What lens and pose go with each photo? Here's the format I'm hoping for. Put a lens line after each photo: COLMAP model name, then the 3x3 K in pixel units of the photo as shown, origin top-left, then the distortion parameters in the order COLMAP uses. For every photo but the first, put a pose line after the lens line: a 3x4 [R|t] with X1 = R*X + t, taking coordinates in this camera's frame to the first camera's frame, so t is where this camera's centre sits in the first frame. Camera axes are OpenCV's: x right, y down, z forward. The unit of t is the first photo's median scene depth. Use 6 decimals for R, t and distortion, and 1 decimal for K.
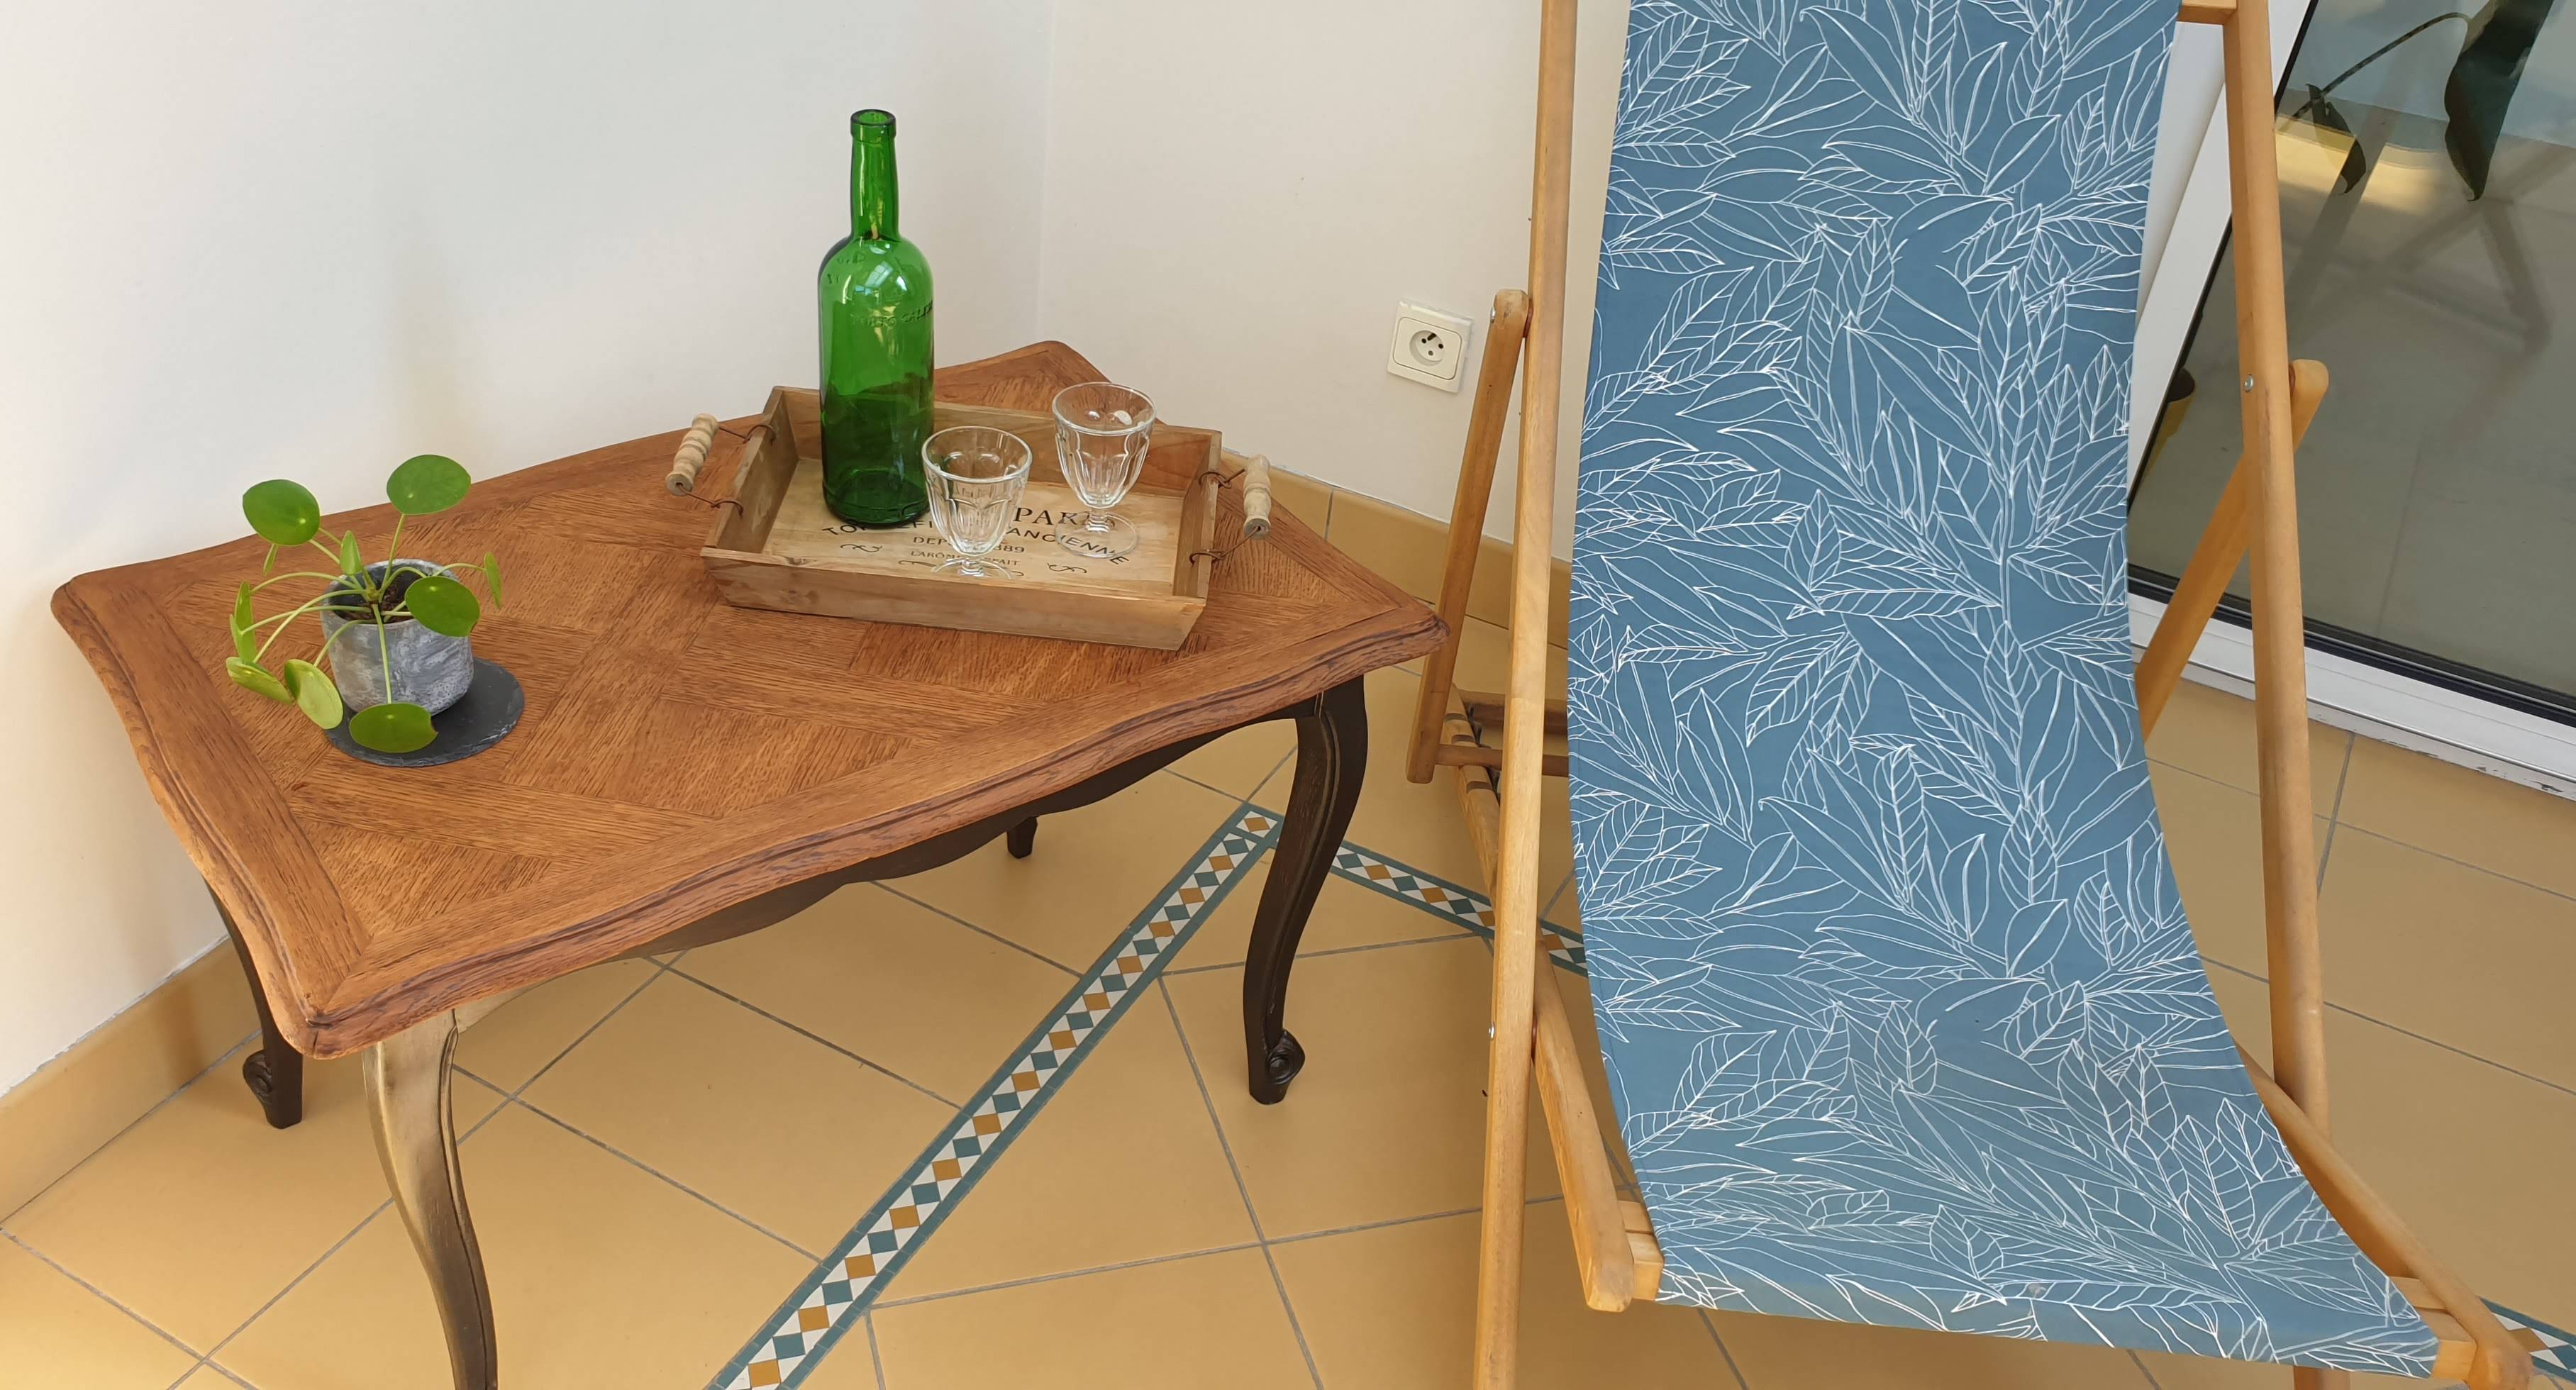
lens RADIAL K [[2248.9, 0, 1130.5], [0, 2248.9, 677.9], [0, 0, 1]] dist [0.146081, -0.344904]
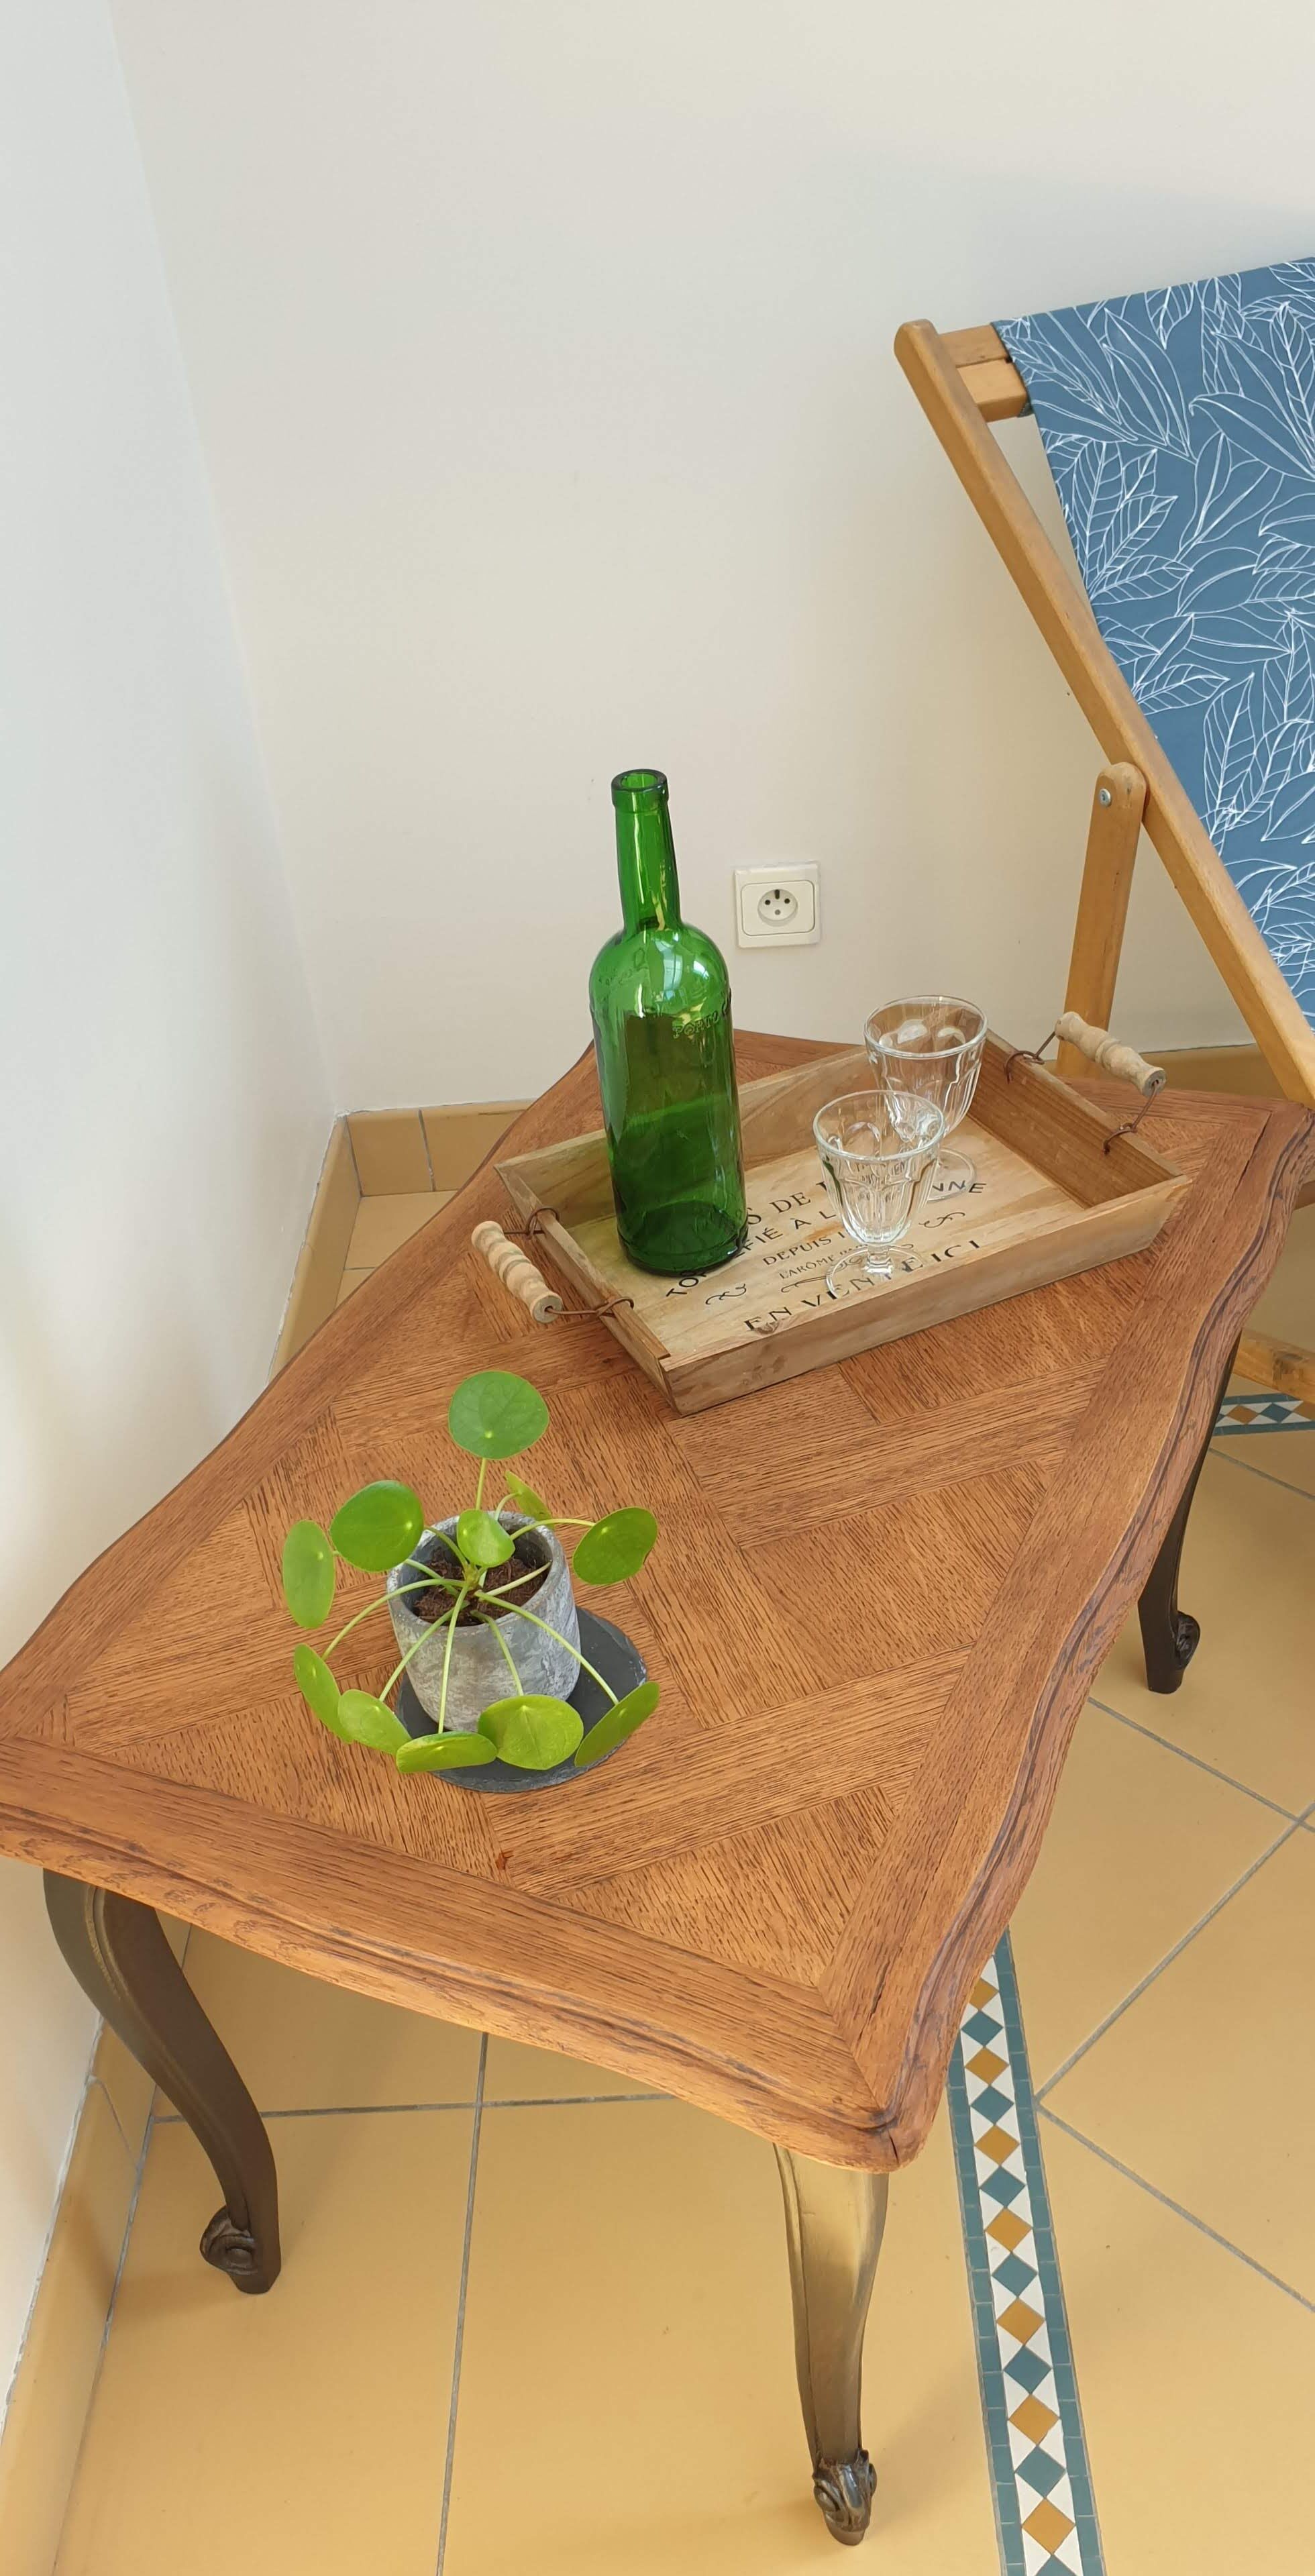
lens RADIAL K [[2155.9, 0, 666.0], [0, 2155.9, 1323.6], [0, 0, 1]] dist [0.069848, -0.006479]
pose [[0.855799, -0.401684, 0.325973, -0.352986], [0.392958, 0.914598, 0.095364, -0.115651], [-0.336441, 0.046481, 0.940557, 0.232098]]
